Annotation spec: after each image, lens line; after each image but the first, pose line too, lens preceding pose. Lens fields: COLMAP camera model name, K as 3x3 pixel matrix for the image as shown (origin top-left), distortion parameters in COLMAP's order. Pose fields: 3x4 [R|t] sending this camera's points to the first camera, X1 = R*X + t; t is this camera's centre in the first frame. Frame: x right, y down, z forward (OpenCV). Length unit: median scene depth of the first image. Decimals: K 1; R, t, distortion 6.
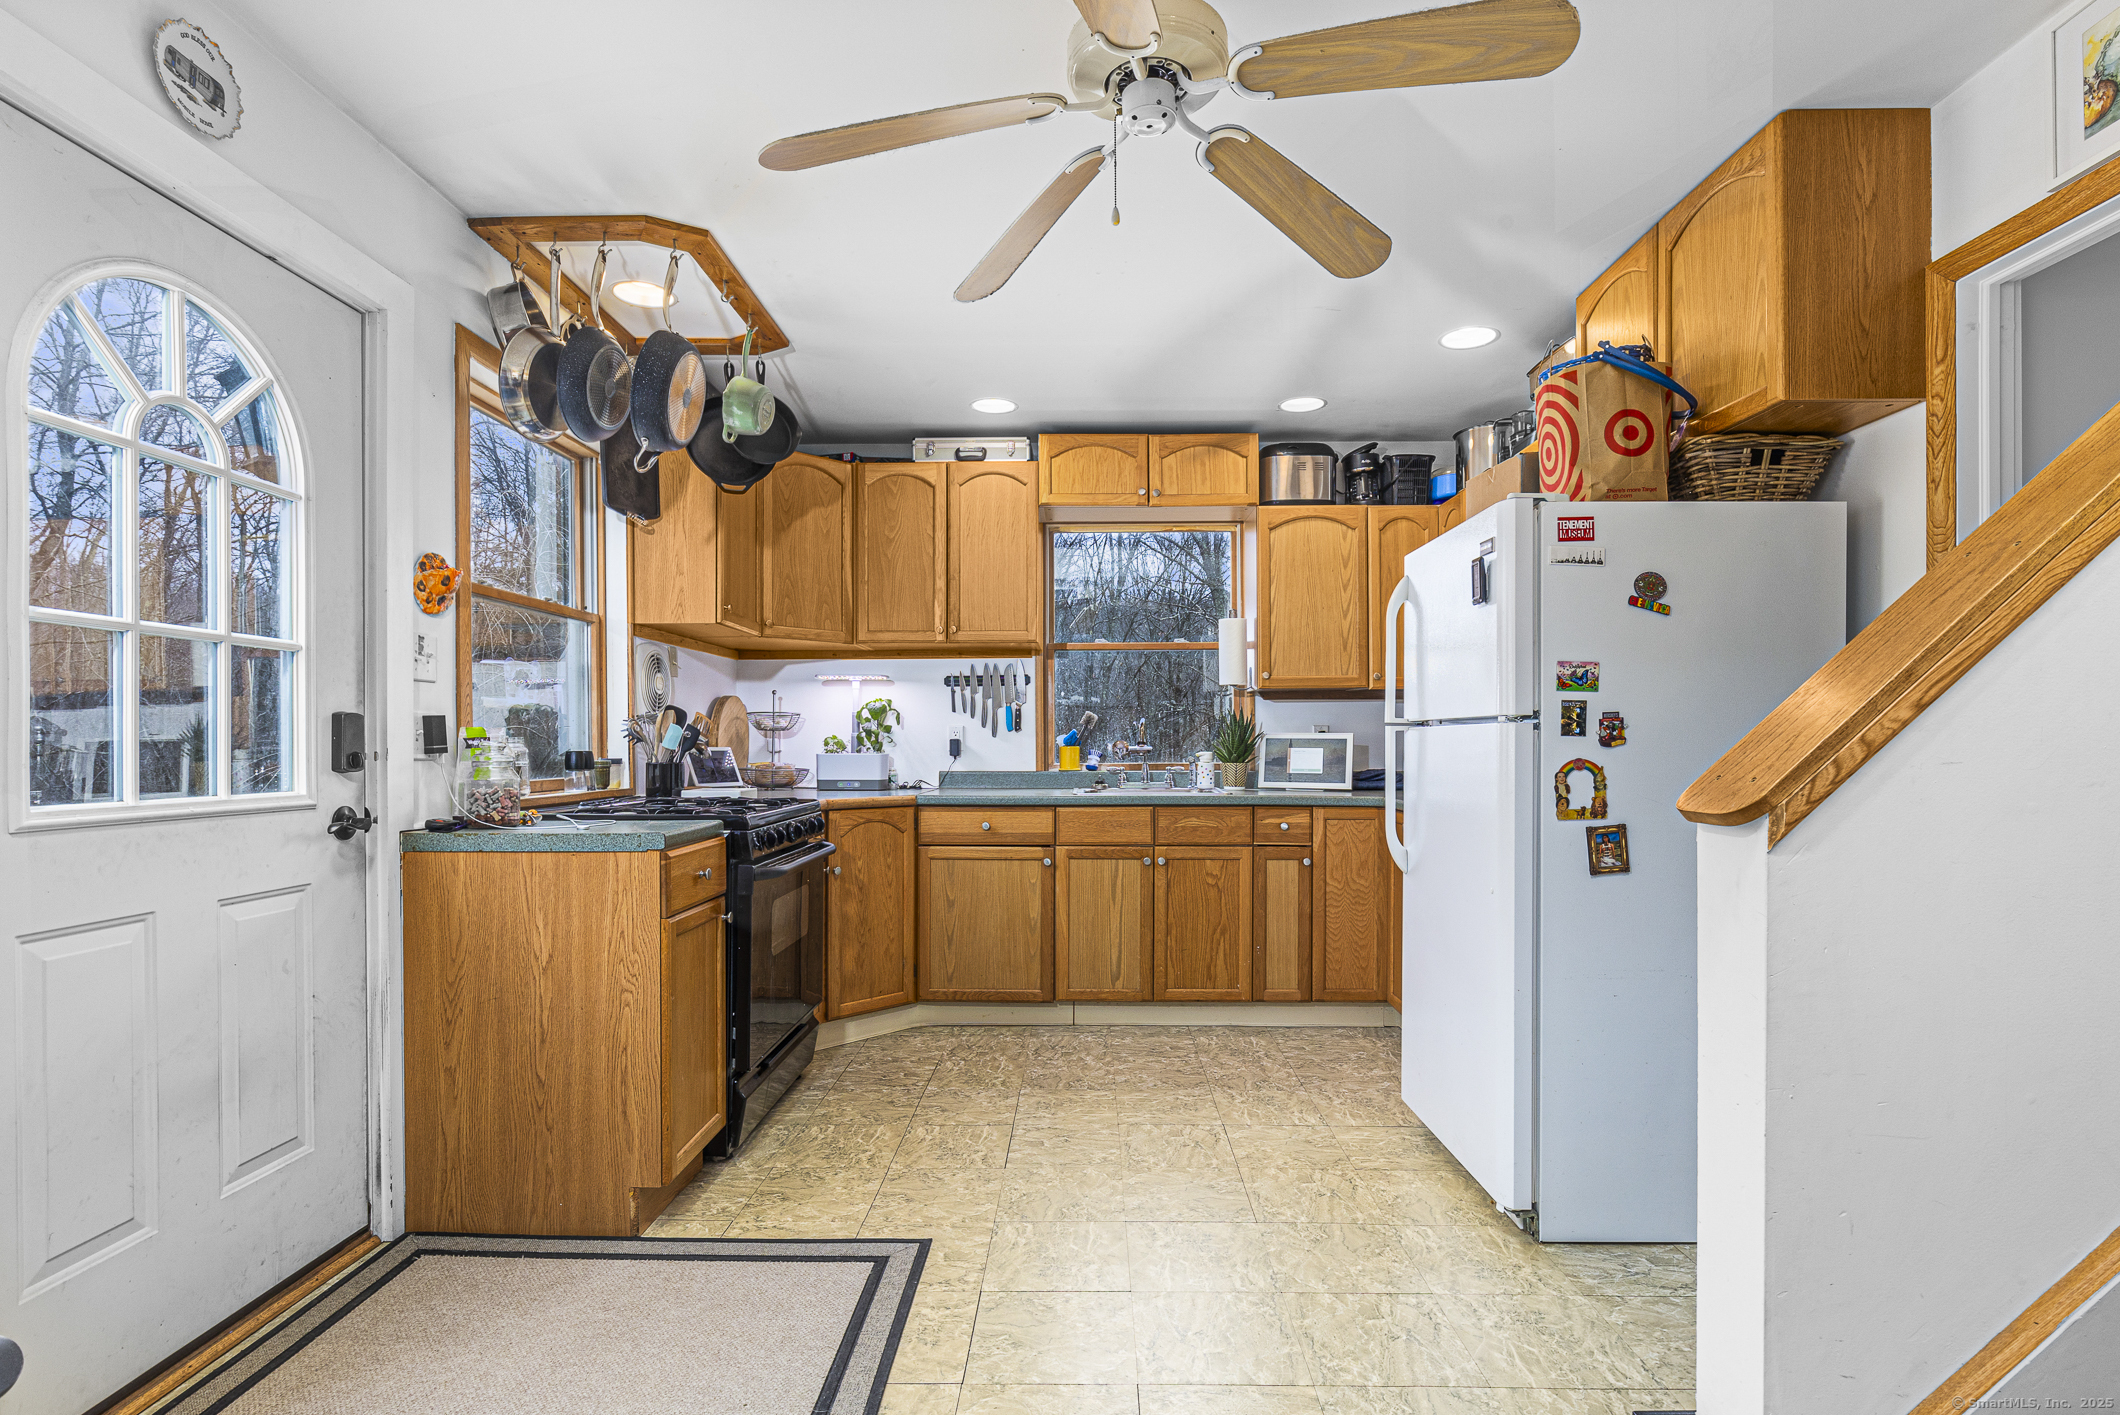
lens RADIAL K [[1032.7, 0, 1076.9], [0, 1032.7, 750.1], [0, 0, 1]] dist [-0.003359, 0.000040]
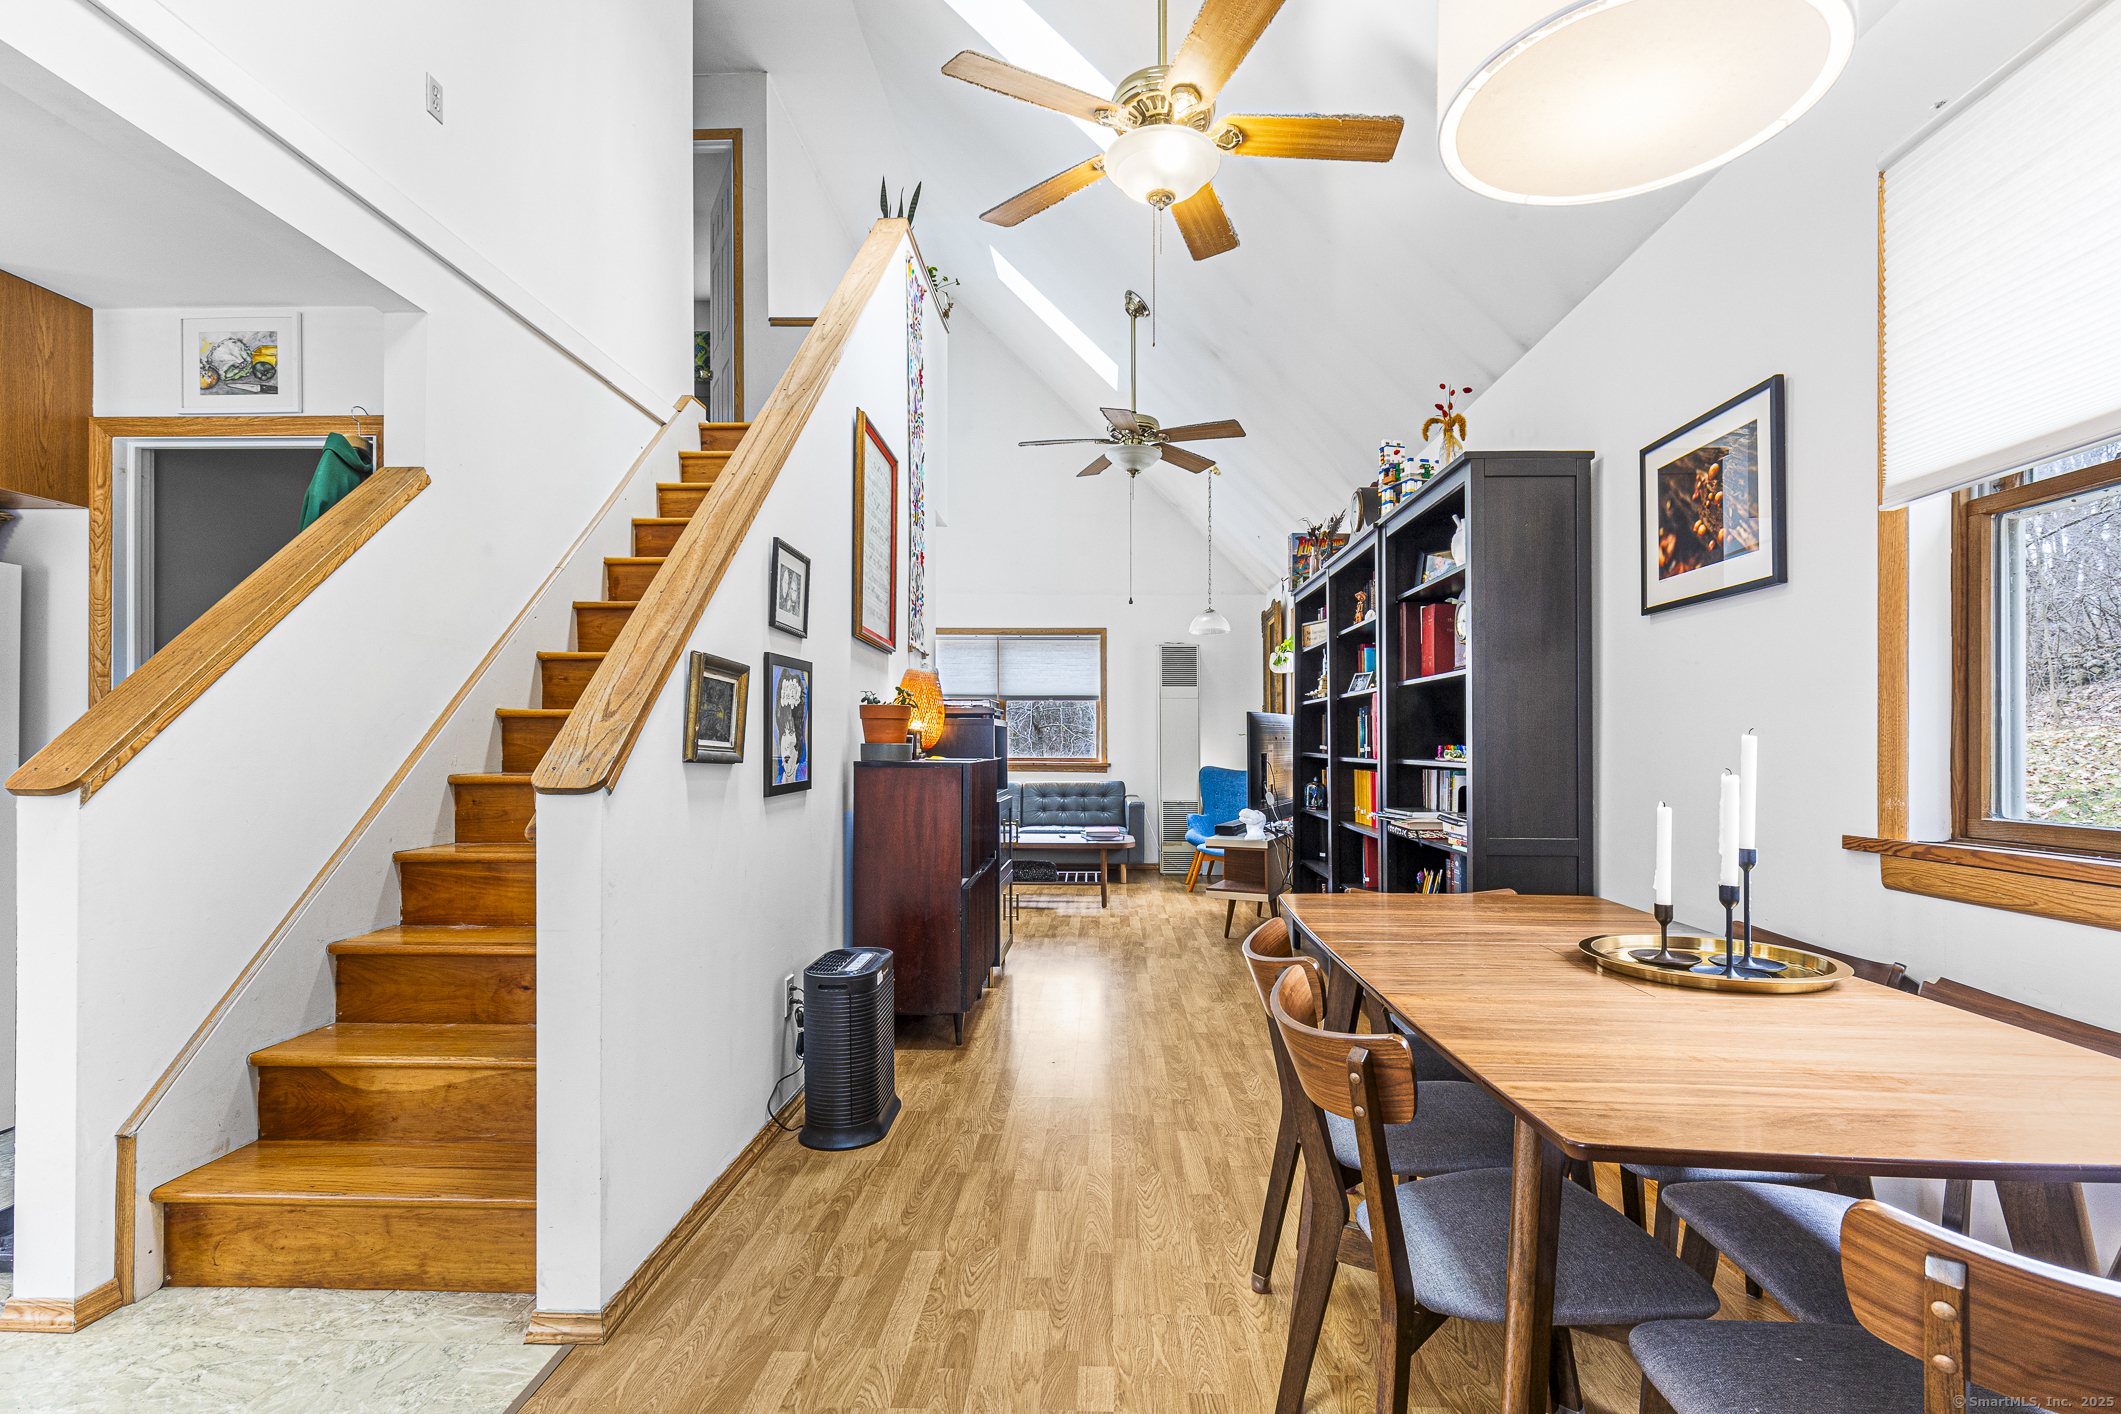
lens RADIAL K [[980.1, 0, 1070.4], [0, 980.1, 750.1], [0, 0, 1]] dist [-0.002484, -0.000193]
pose [[0.019435, 0.000019, 0.999811, -0.526335], [0.001591, 0.999999, -0.000050, -0.000533], [-0.999810, 0.001592, 0.019435, -0.407602]]
